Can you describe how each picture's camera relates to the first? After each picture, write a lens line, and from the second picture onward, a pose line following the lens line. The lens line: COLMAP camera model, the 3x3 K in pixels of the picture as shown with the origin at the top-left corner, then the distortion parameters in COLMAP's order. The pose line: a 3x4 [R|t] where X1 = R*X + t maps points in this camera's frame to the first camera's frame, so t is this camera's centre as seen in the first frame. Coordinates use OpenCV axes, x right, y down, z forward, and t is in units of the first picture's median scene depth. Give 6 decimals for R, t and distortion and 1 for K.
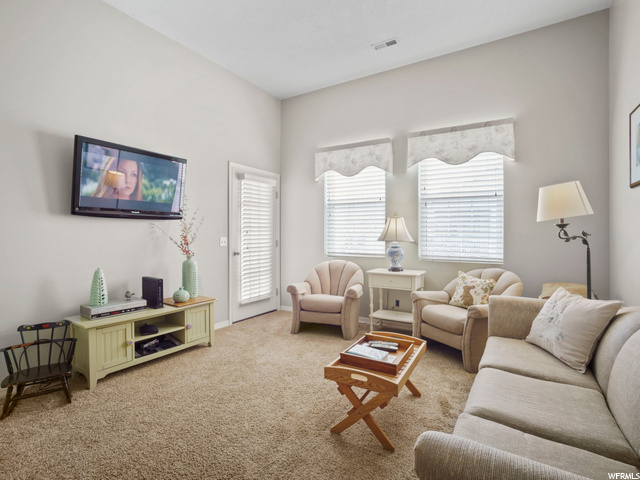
lens RADIAL K [[315.8, 0, 311.1], [0, 315.8, 241.8], [0, 0, 1]] dist [-0.058700, 0.036074]
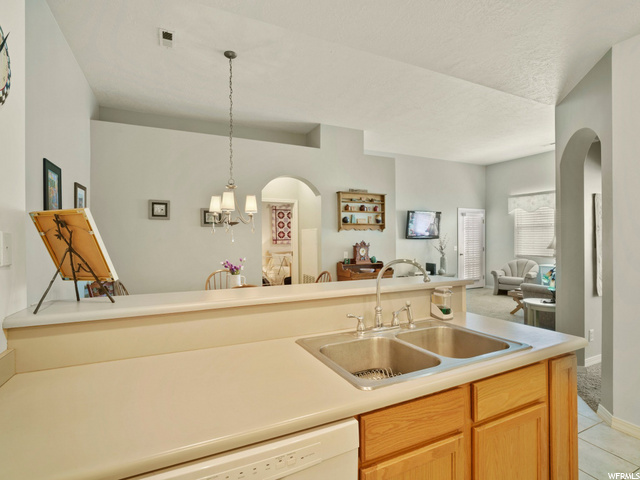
lens RADIAL K [[315.8, 0, 311.1], [0, 315.8, 241.8], [0, 0, 1]] dist [-0.058700, 0.036074]
pose [[0.837140, -0.002493, -0.546982, 0.045317], [-0.003450, 0.999946, -0.009839, -0.020122], [0.546977, 0.010124, 0.837086, -1.258405]]
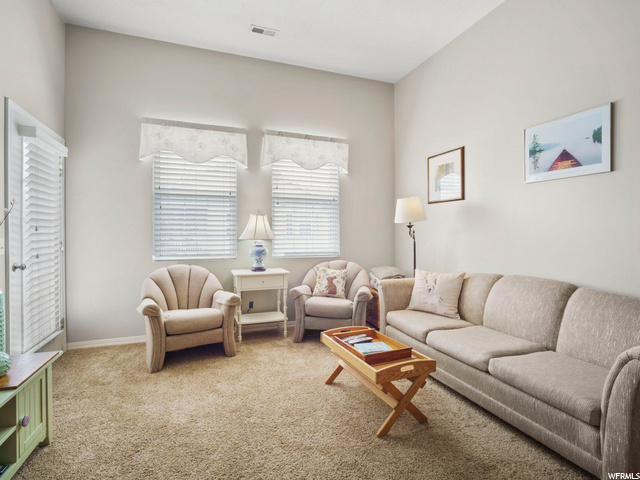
lens RADIAL K [[321.6, 0, 316.3], [0, 321.6, 238.1], [0, 0, 1]] dist [-0.036679, 0.011713]
pose [[0.602933, -0.014953, 0.797652, -0.403520], [0.019638, 0.999800, 0.003898, -0.006851], [-0.797550, 0.013315, 0.603106, 0.270253]]
